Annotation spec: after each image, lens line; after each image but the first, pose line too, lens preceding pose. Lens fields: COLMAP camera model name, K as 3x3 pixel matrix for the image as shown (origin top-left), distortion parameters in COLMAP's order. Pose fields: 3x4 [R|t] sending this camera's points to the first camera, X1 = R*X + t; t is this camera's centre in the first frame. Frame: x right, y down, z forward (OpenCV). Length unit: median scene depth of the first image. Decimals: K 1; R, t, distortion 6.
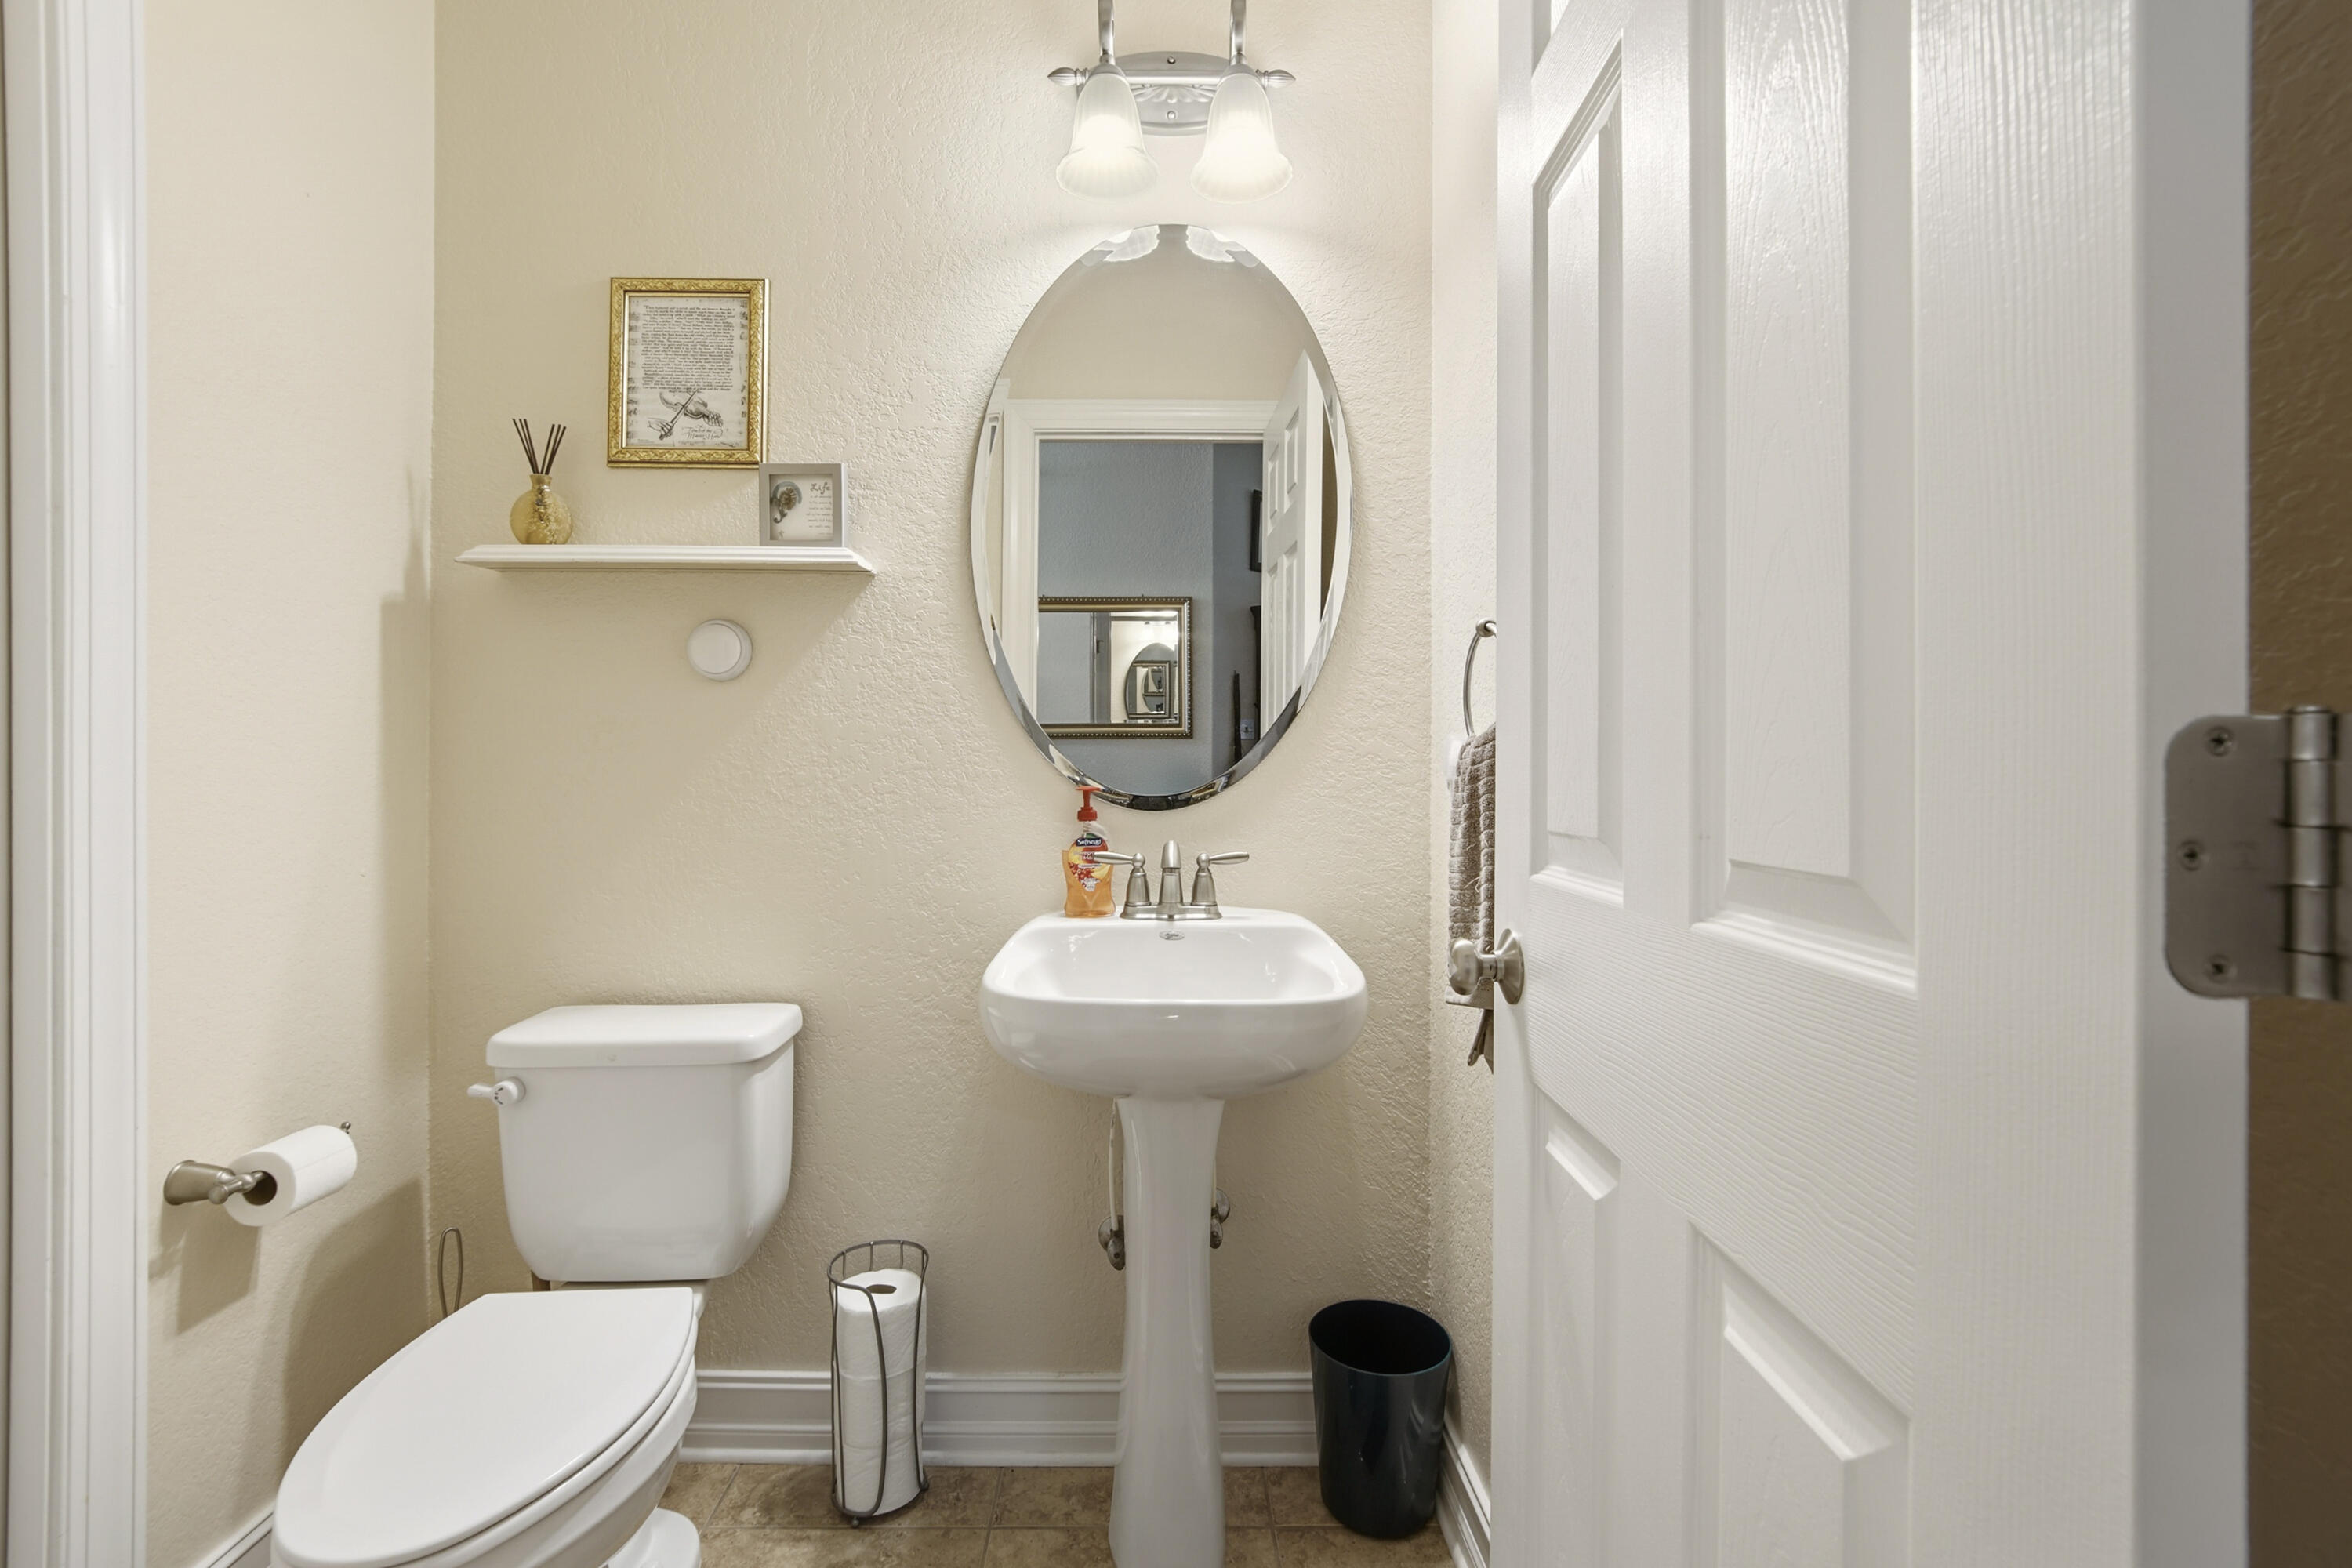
lens RADIAL K [[1078.2, 0, 1160.5], [0, 1078.2, 781.9], [0, 0, 1]] dist [-0.041689, 0.018888]
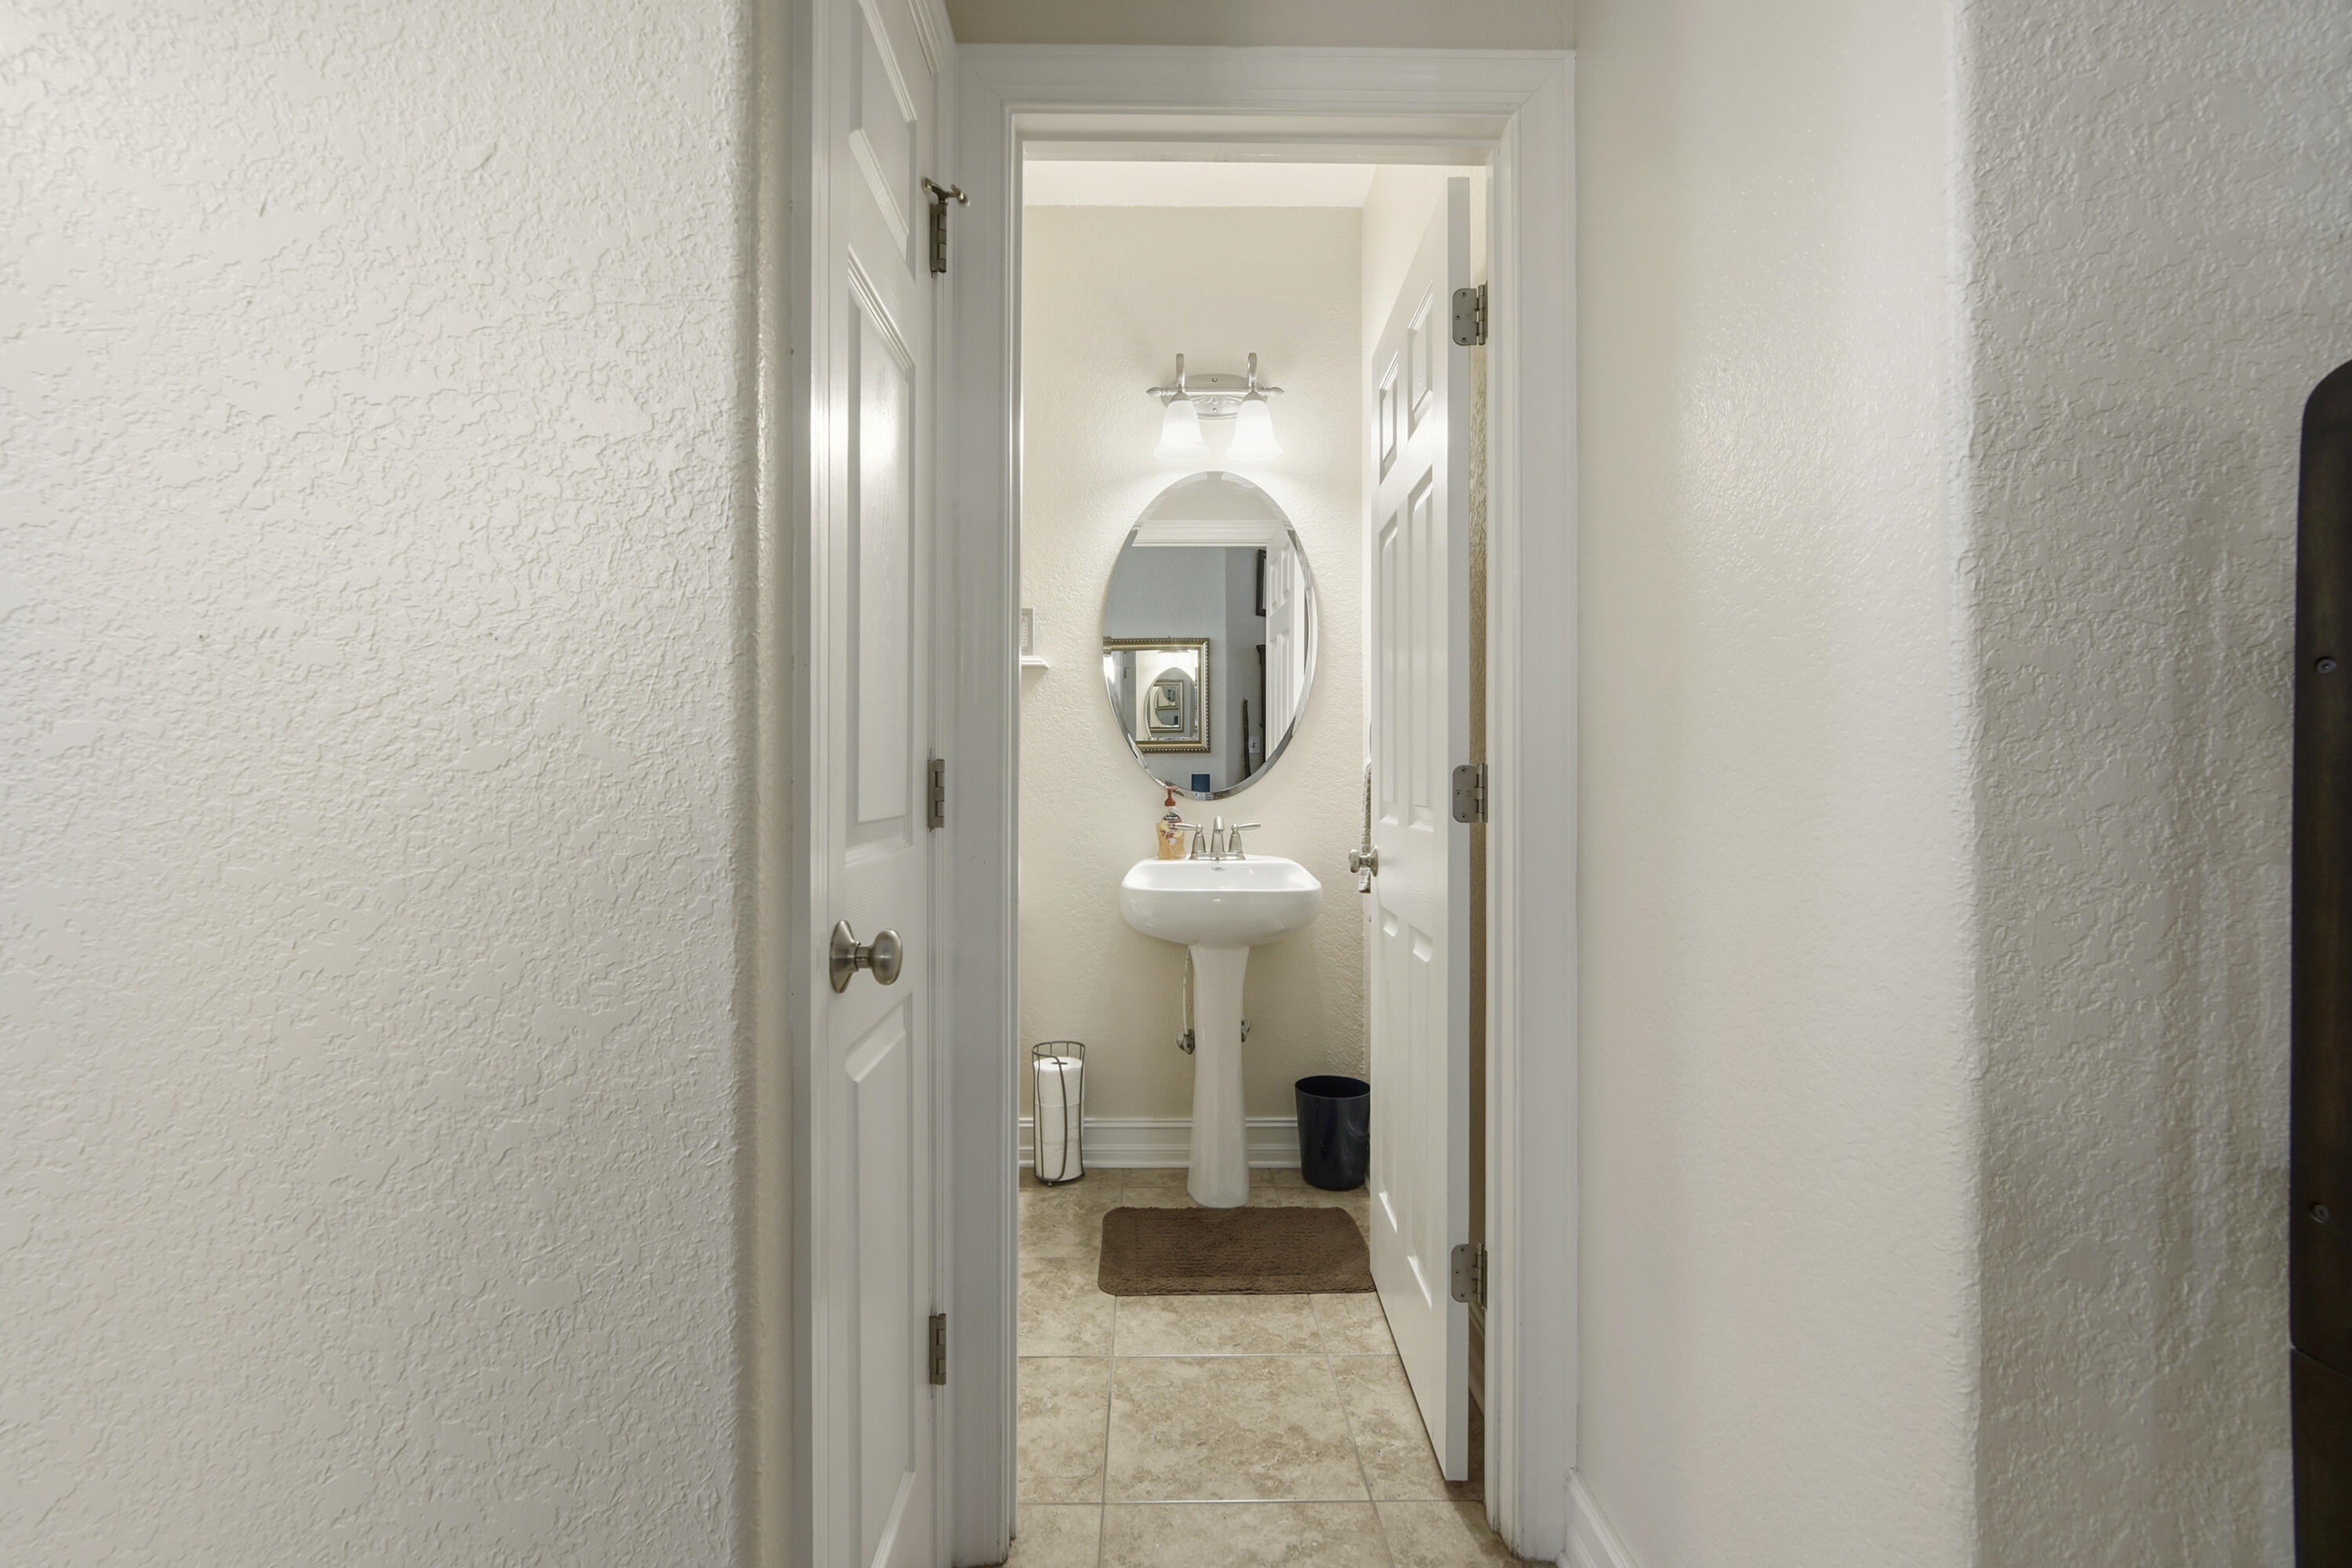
lens RADIAL K [[1078.2, 0, 1160.5], [0, 1078.2, 781.9], [0, 0, 1]] dist [-0.041689, 0.018888]
pose [[0.999977, -0.004961, -0.004630, -0.076018], [0.004922, 0.999952, -0.008527, 0.011050], [0.004672, 0.008504, 0.999953, -0.804167]]
